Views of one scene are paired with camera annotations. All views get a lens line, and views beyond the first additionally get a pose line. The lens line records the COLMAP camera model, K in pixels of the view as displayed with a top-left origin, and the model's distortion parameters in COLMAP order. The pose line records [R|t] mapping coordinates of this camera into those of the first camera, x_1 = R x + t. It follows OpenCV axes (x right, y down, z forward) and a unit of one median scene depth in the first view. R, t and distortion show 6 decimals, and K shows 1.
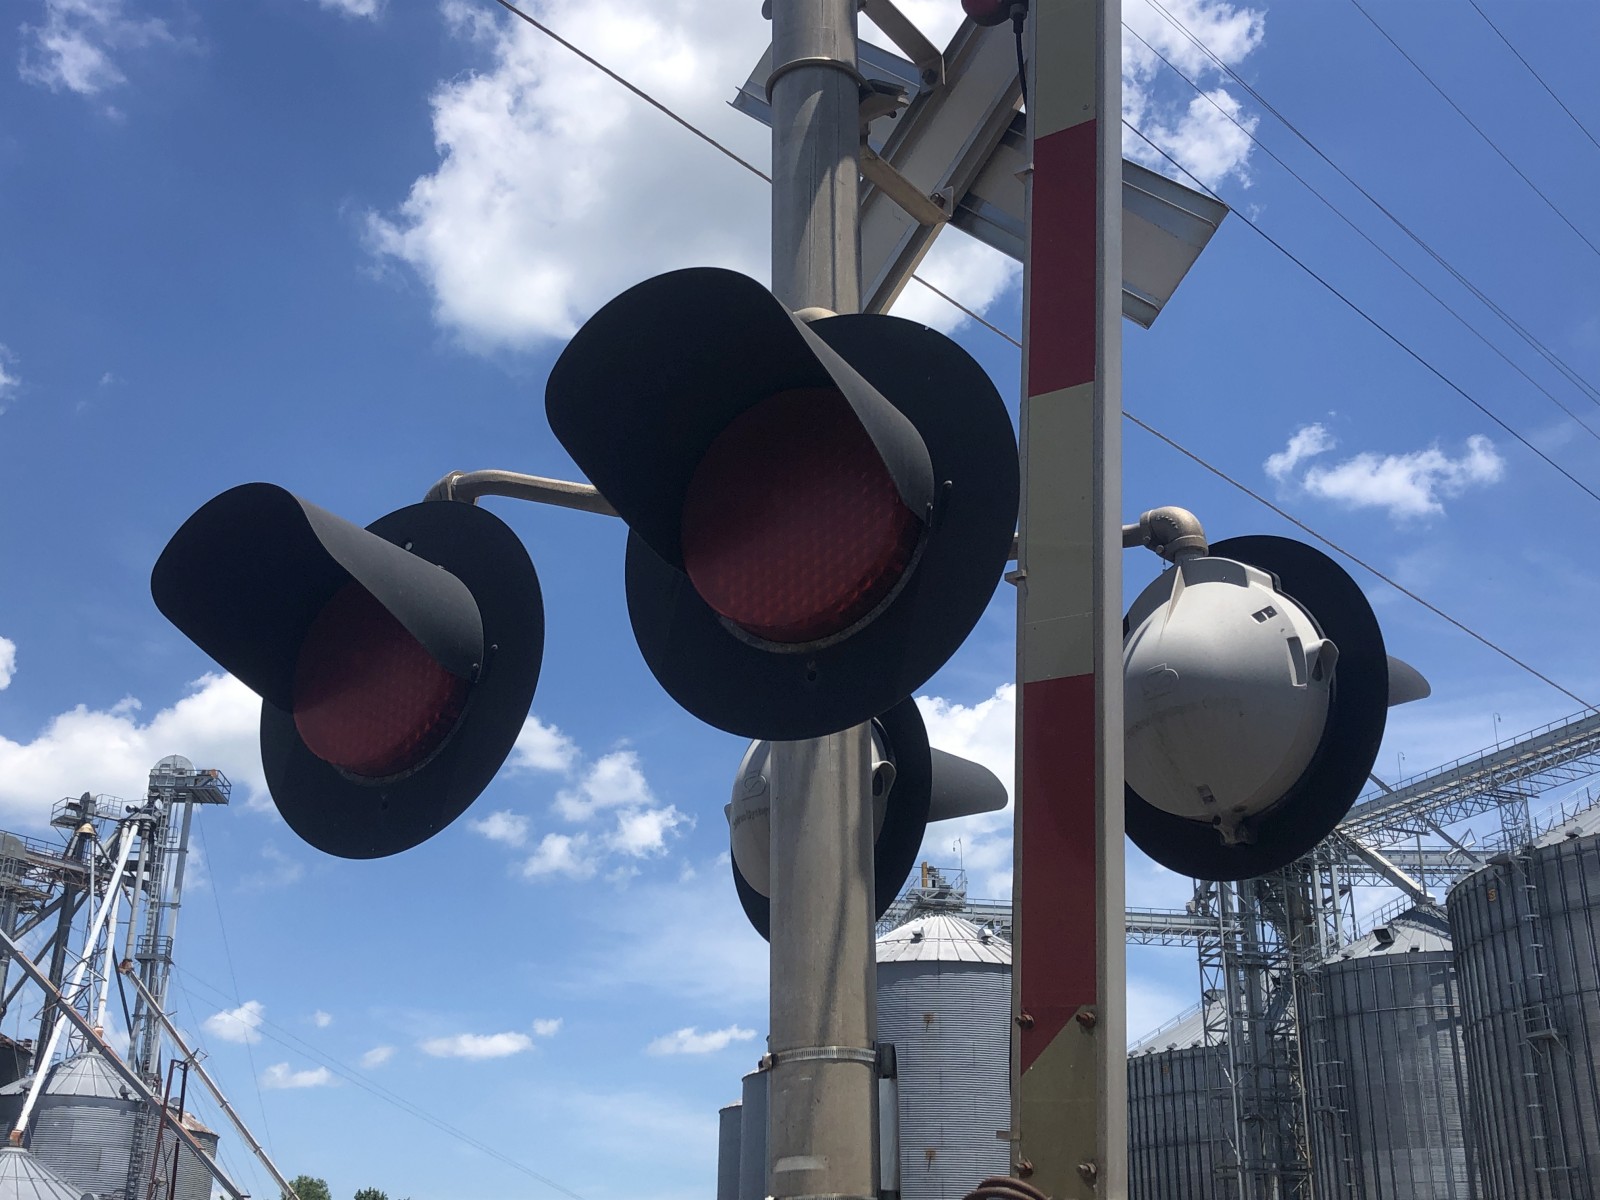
lens RADIAL K [[1825.0, 0, 791.7], [0, 1825.0, 576.9], [0, 0, 1]] dist [0.031093, -0.035478]
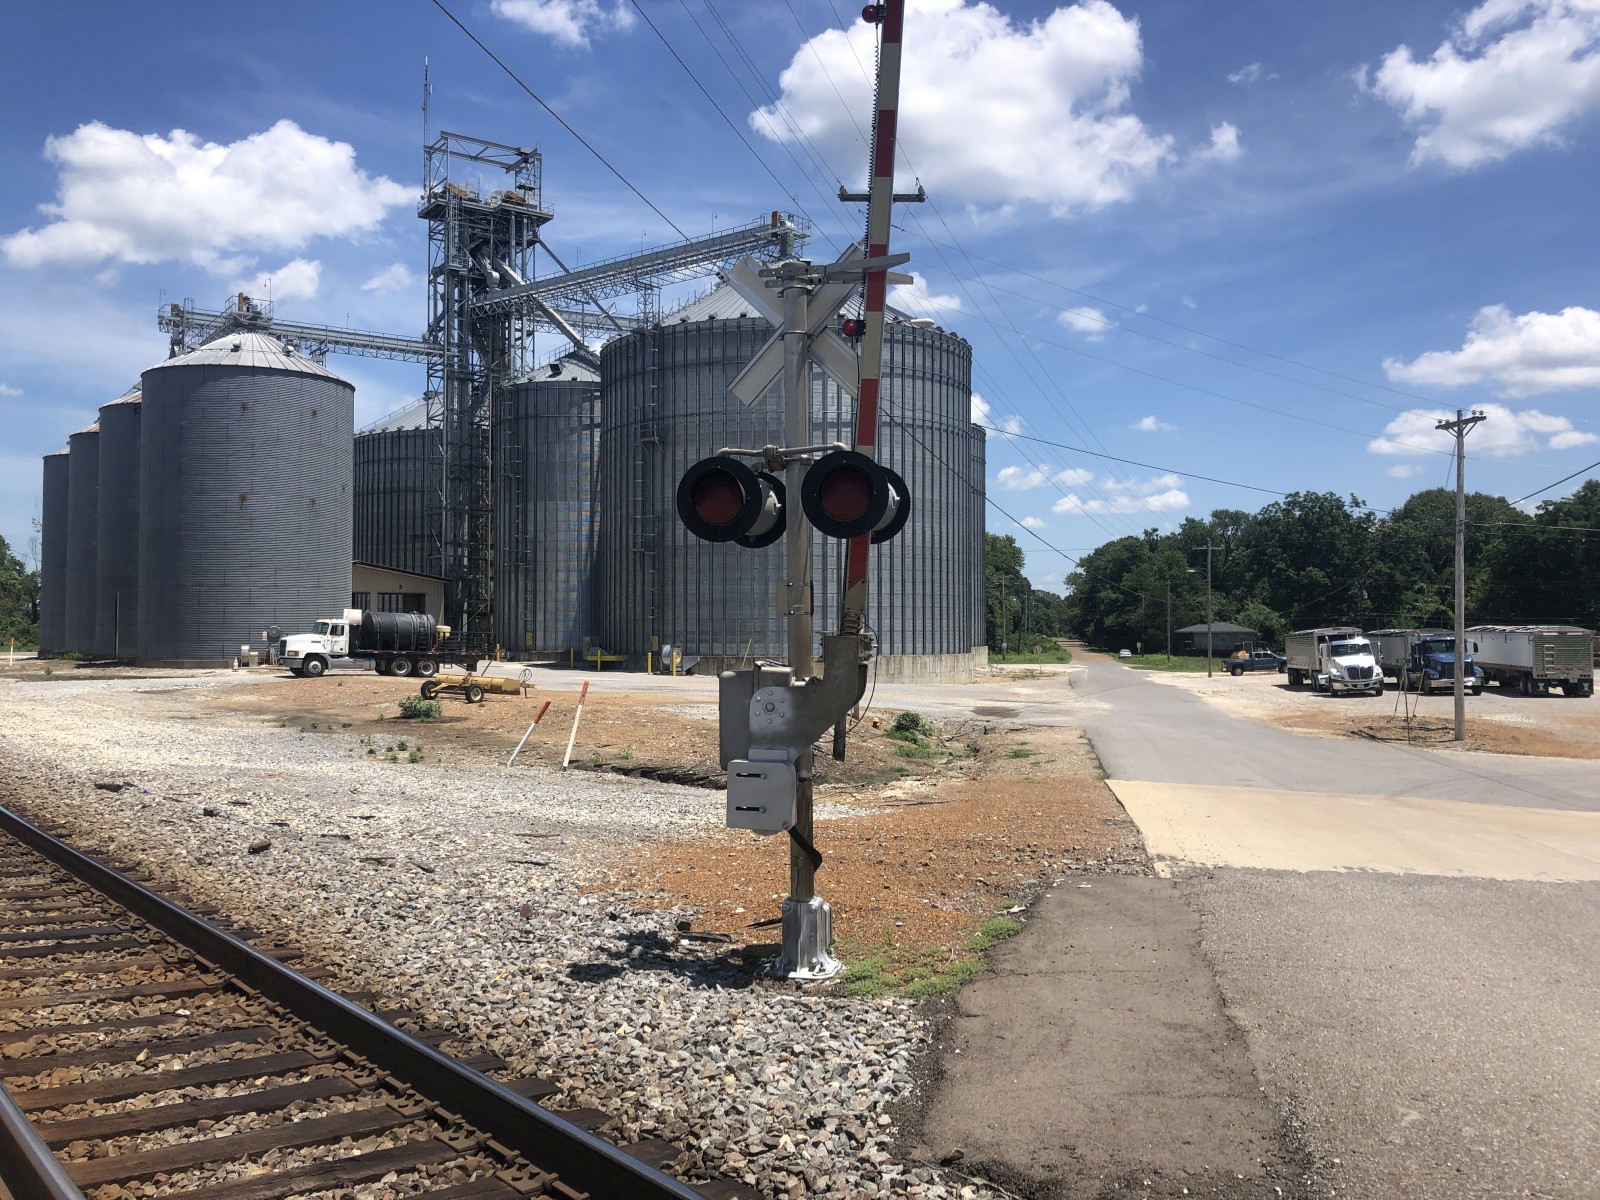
lens RADIAL K [[1296.9, 0, 813.8], [0, 1296.9, 596.0], [0, 0, 1]] dist [0.001171, -0.010825]
pose [[0.862327, -0.010572, 0.506242, -0.037212], [-0.180617, 0.927593, 0.327031, -0.019083], [-0.473043, -0.373443, 0.797979, -0.036417]]
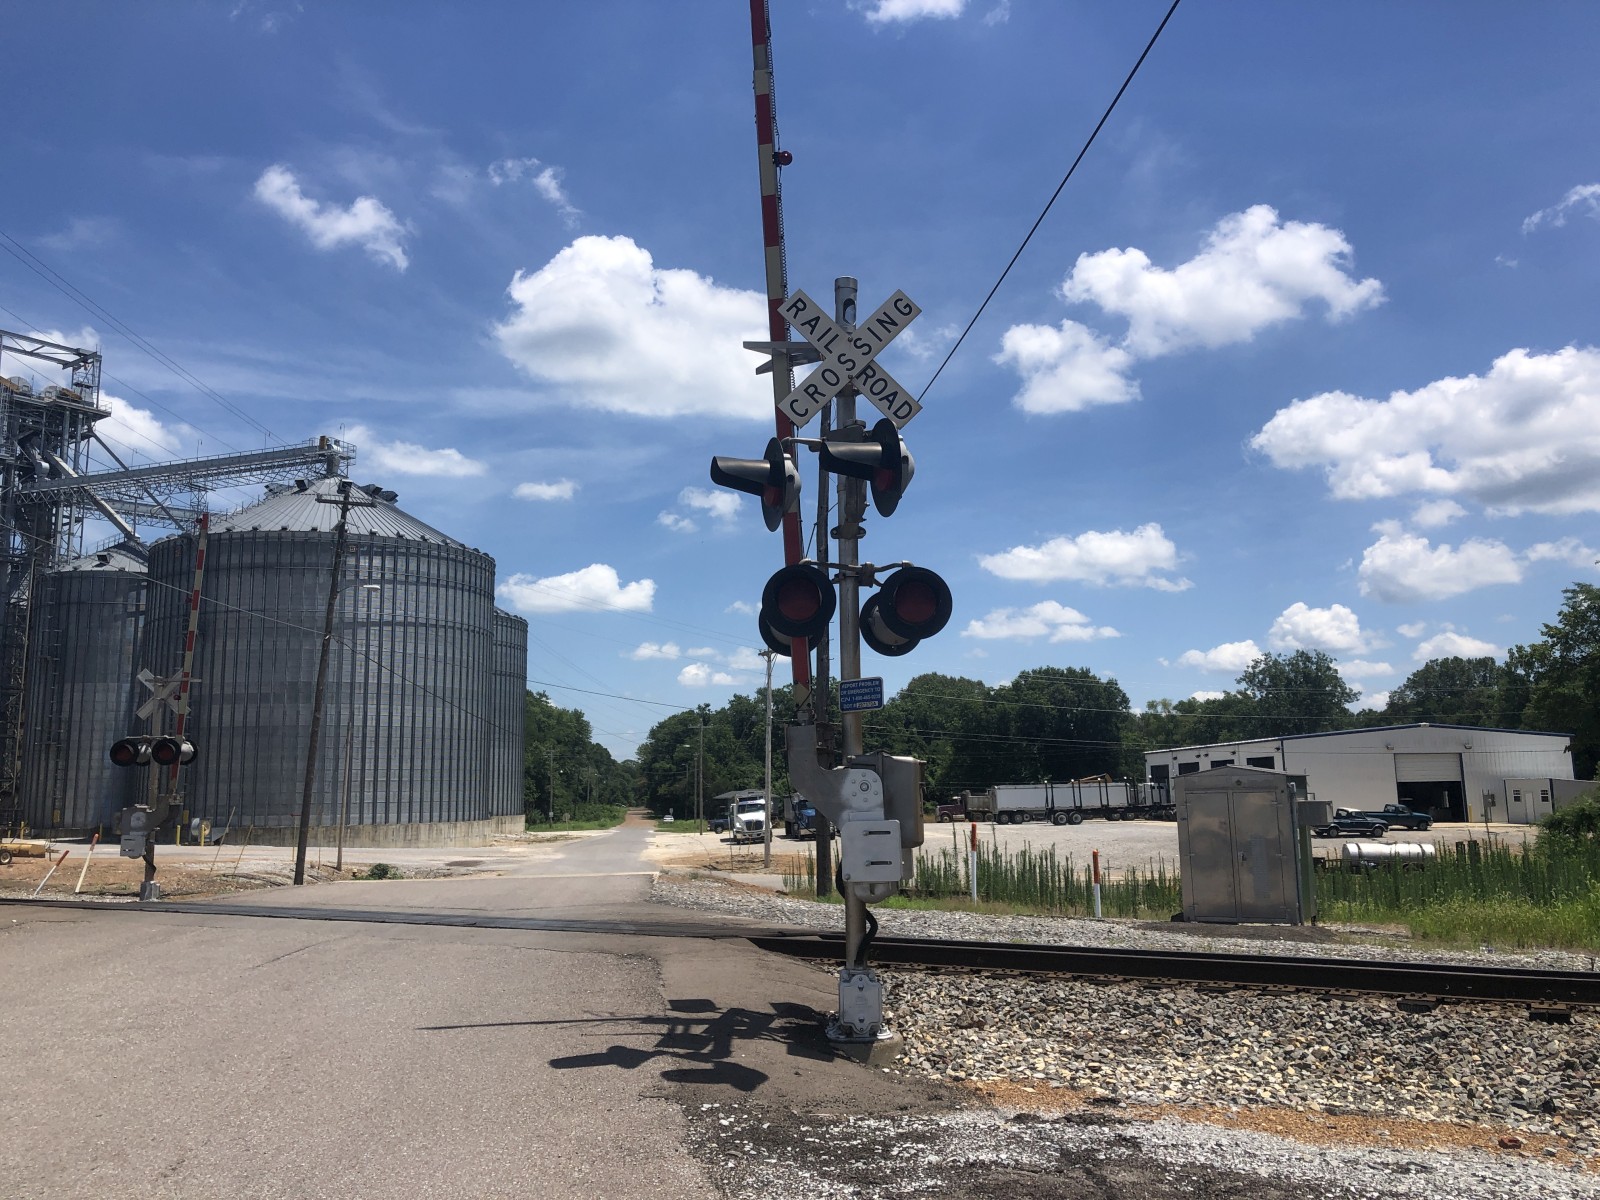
lens RADIAL K [[1299.6, 0, 831.7], [0, 1299.6, 587.5], [0, 0, 1]] dist [-0.005628, -0.009636]
pose [[0.662014, 0.083965, 0.744774, -0.092785], [-0.264659, 0.955878, 0.127485, -0.086868], [-0.701209, -0.281508, 0.655026, -0.196218]]
